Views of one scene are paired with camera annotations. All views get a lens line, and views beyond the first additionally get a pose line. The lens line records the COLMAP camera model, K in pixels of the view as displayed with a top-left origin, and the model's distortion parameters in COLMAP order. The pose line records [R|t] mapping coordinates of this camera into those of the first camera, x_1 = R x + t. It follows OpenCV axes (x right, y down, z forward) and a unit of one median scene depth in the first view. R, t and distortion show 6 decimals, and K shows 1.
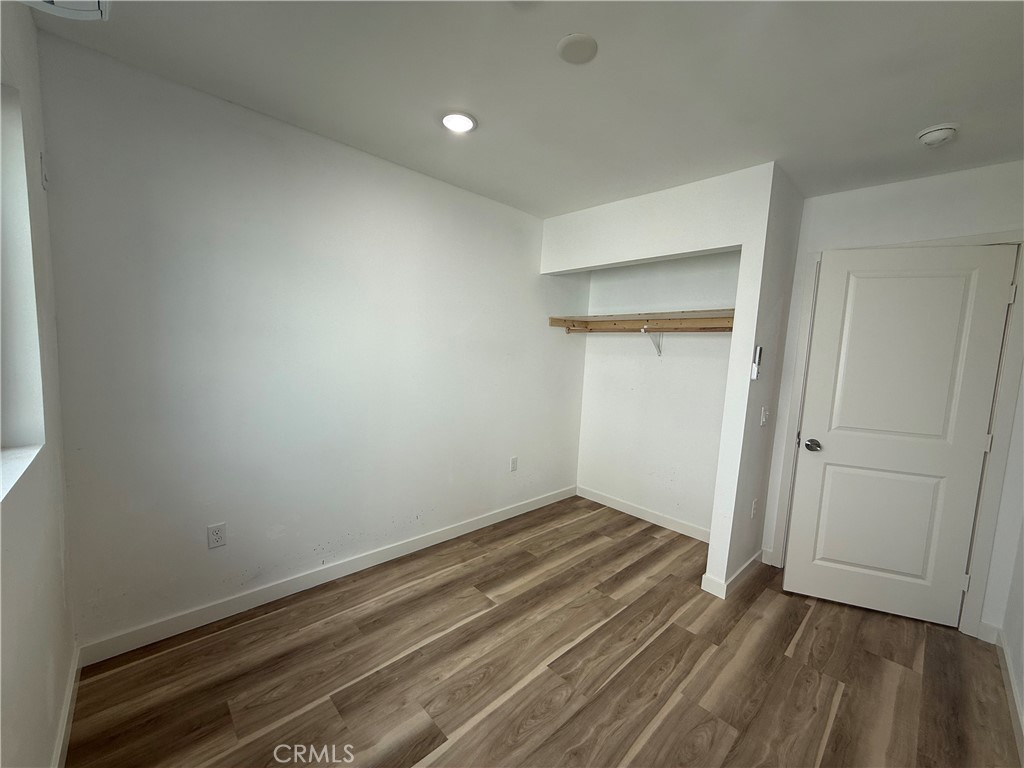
lens RADIAL K [[405.0, 0, 512.0], [0, 405.0, 380.3], [0, 0, 1]] dist [0.001561, -0.000520]
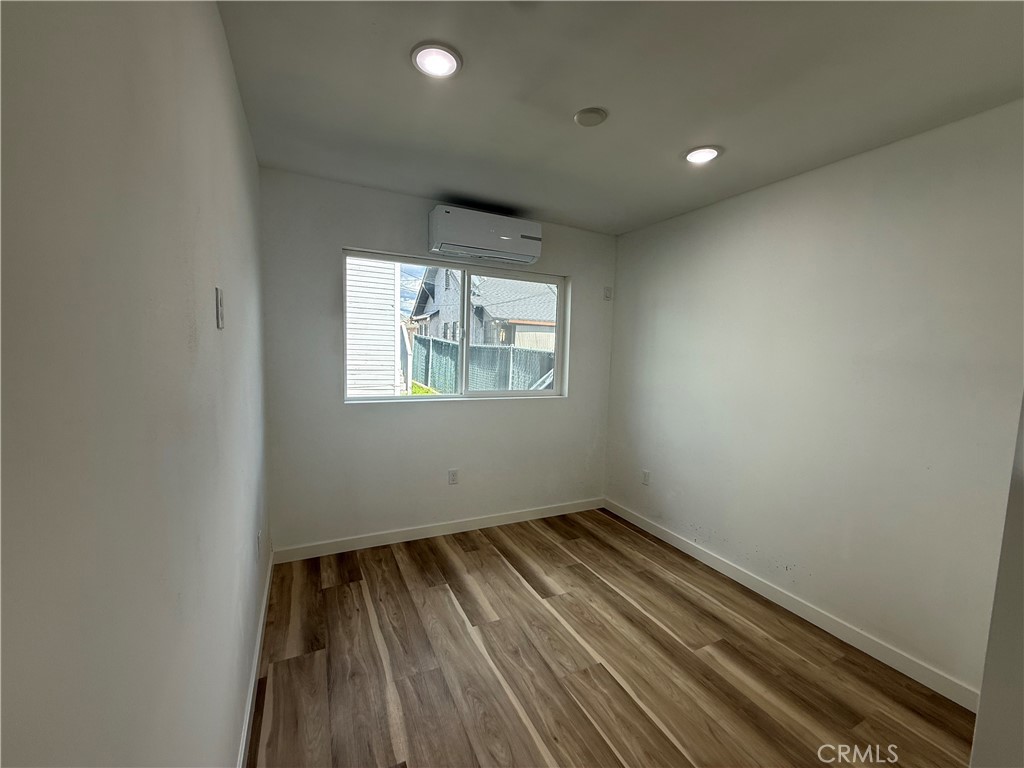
lens RADIAL K [[405.0, 0, 511.7], [0, 405.0, 387.4], [0, 0, 1]] dist [0.001561, -0.000520]
pose [[-0.279935, 0.038015, -0.959266, 1.062581], [-0.121349, 0.989800, 0.074637, -0.047264], [0.952319, 0.137299, -0.272467, 0.911907]]
